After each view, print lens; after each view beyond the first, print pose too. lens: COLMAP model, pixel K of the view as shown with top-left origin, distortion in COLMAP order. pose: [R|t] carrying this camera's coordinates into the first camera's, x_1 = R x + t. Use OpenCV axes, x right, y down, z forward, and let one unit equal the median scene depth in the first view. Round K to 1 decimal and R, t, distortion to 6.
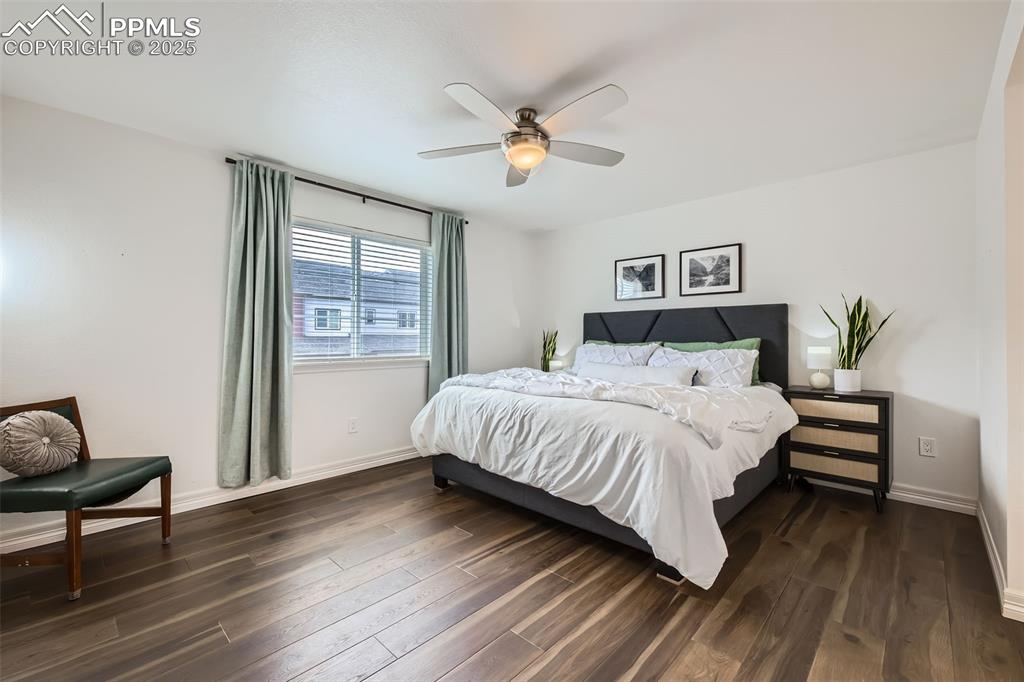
lens RADIAL K [[428.8, 0, 510.9], [0, 428.8, 337.3], [0, 0, 1]] dist [0.009793, -0.003976]
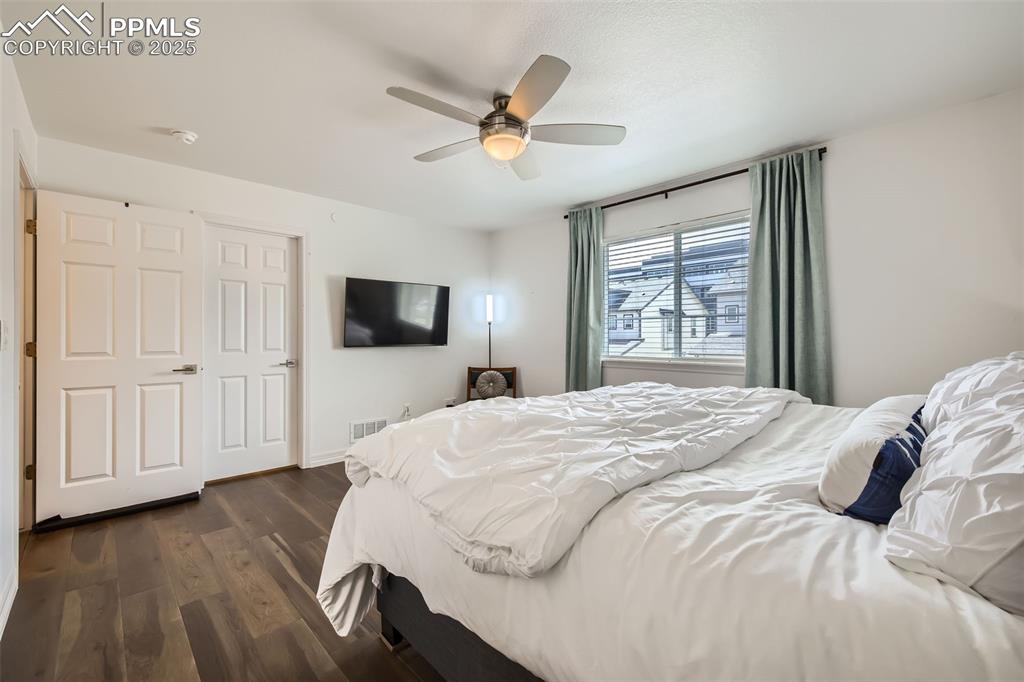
lens RADIAL K [[428.8, 0, 512.1], [0, 428.8, 339.0], [0, 0, 1]] dist [0.009793, -0.003976]
pose [[-0.044358, 0.008124, -0.998983, 0.670248], [0.007785, 0.999939, 0.007787, -0.005407], [0.998985, -0.007432, -0.044419, 0.717822]]
